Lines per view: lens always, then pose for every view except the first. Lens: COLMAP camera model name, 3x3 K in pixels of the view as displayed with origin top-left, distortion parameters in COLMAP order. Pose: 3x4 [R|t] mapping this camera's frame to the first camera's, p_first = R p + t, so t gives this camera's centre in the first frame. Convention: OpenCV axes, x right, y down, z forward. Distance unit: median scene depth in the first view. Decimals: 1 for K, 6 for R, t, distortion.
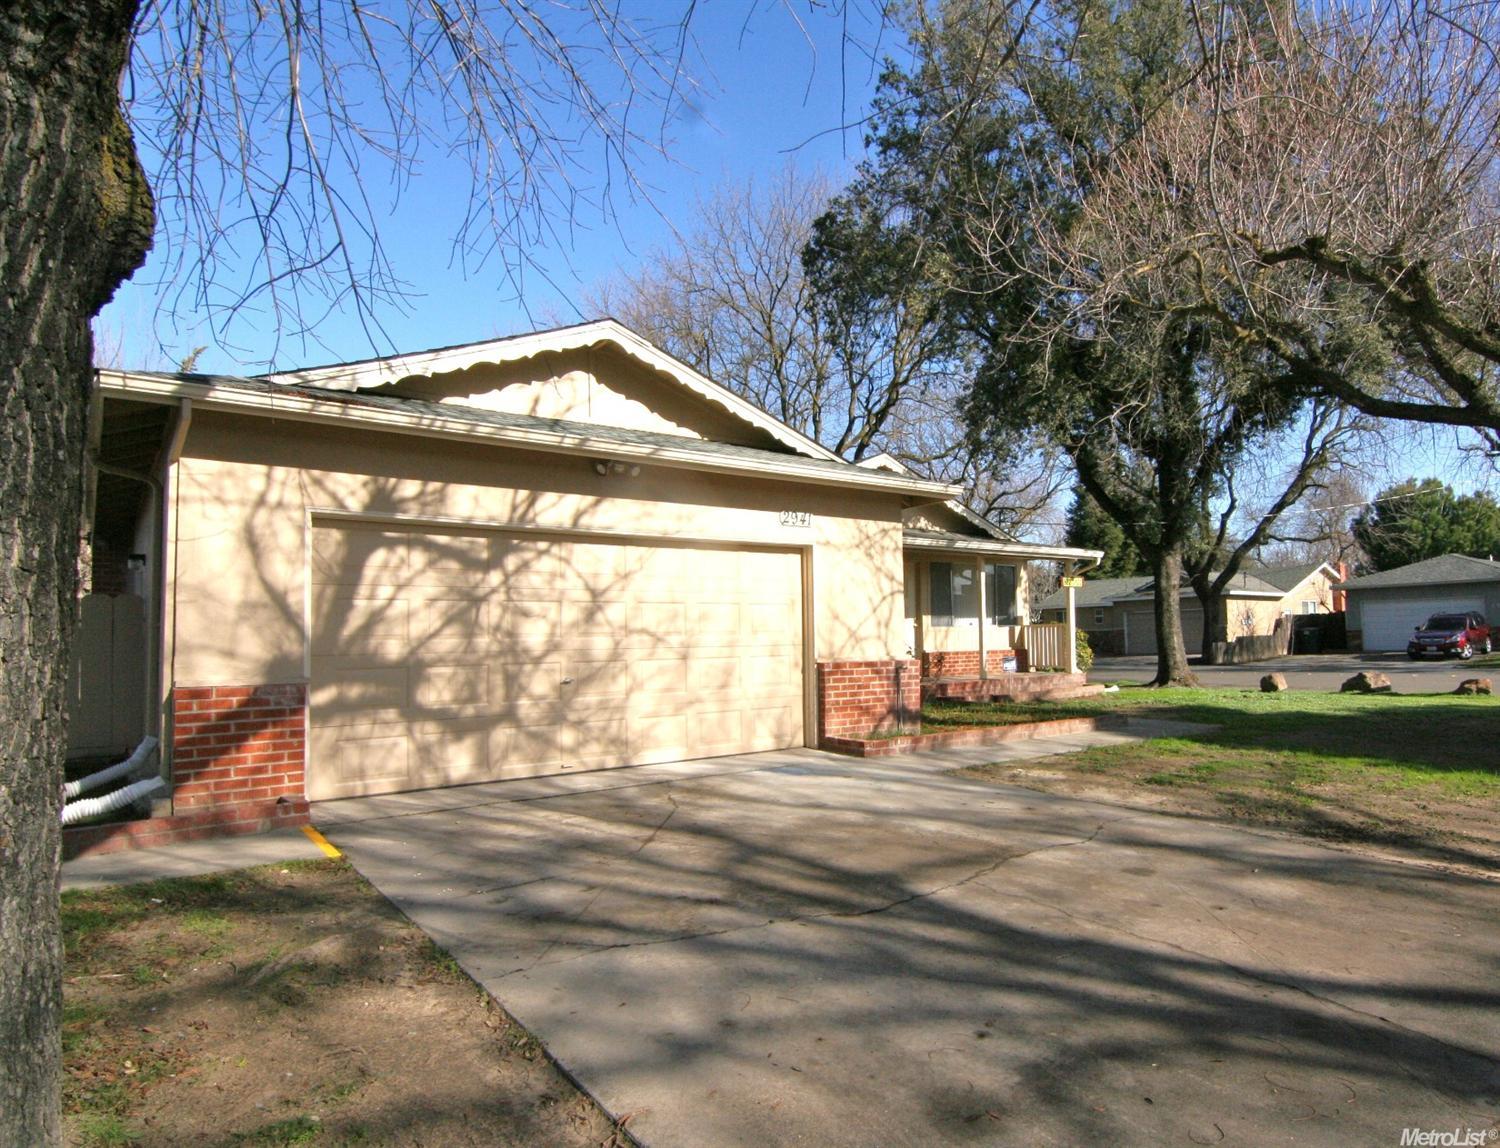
lens RADIAL K [[969.4, 0, 750.0], [0, 969.4, 574.0], [0, 0, 1]] dist [0.000376, -0.000333]
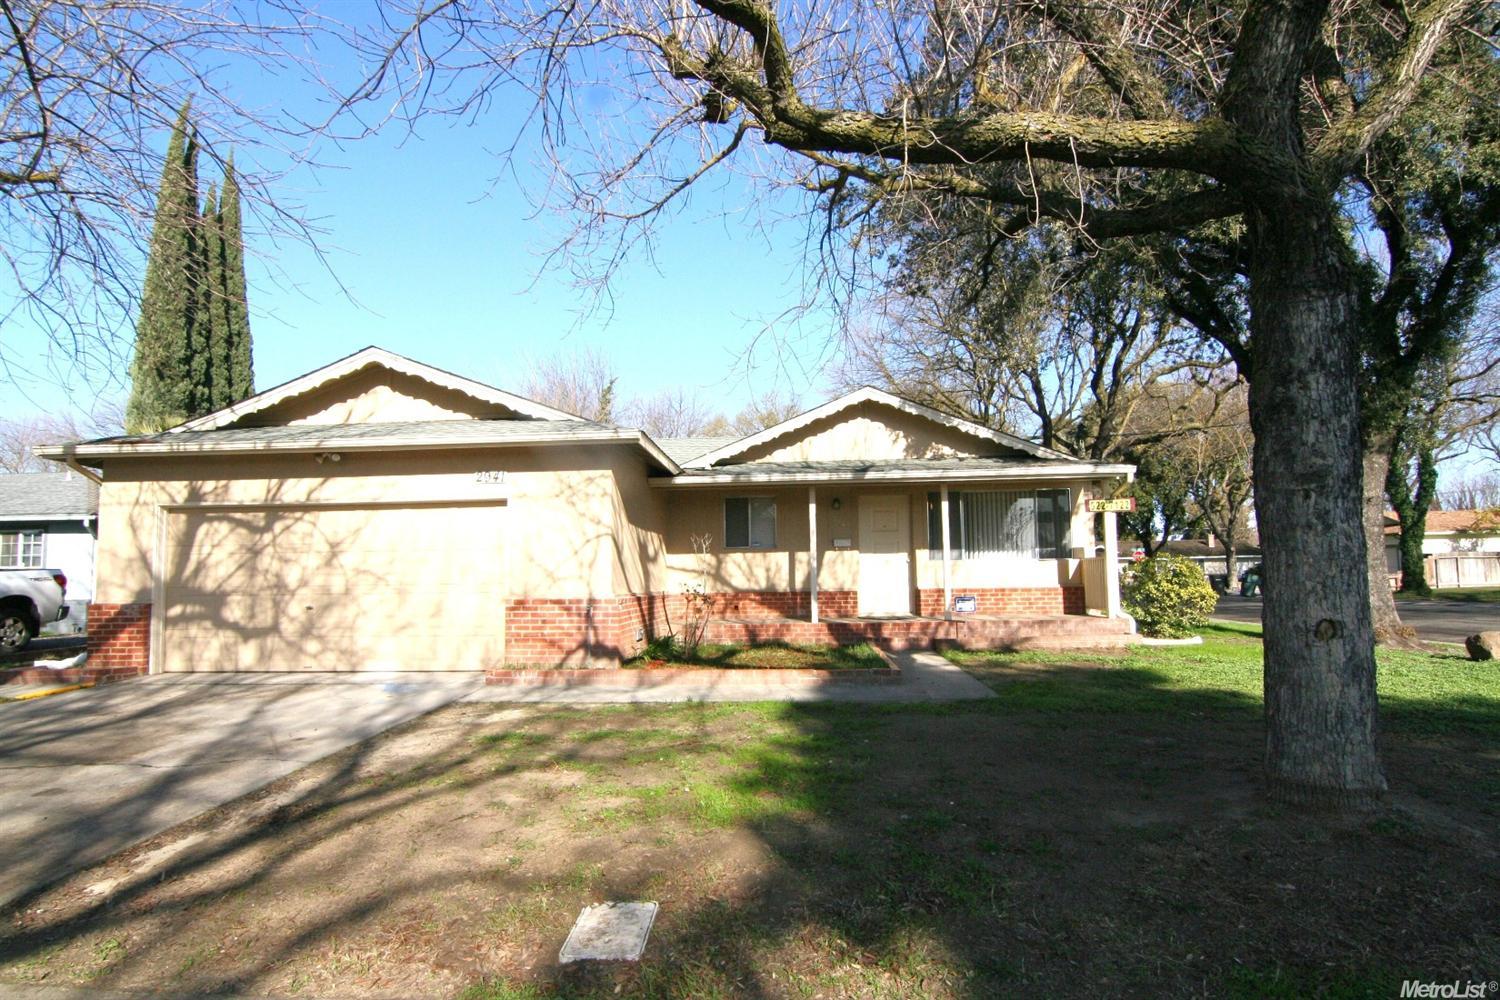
lens RADIAL K [[774.8, 0, 748.9], [0, 774.8, 509.6], [0, 0, 1]] dist [-0.002960, -0.007457]
pose [[0.720370, -0.049886, -0.691794, 1.128119], [0.049048, 0.998577, -0.020934, 0.021828], [0.691854, -0.018851, 0.721791, 0.647259]]
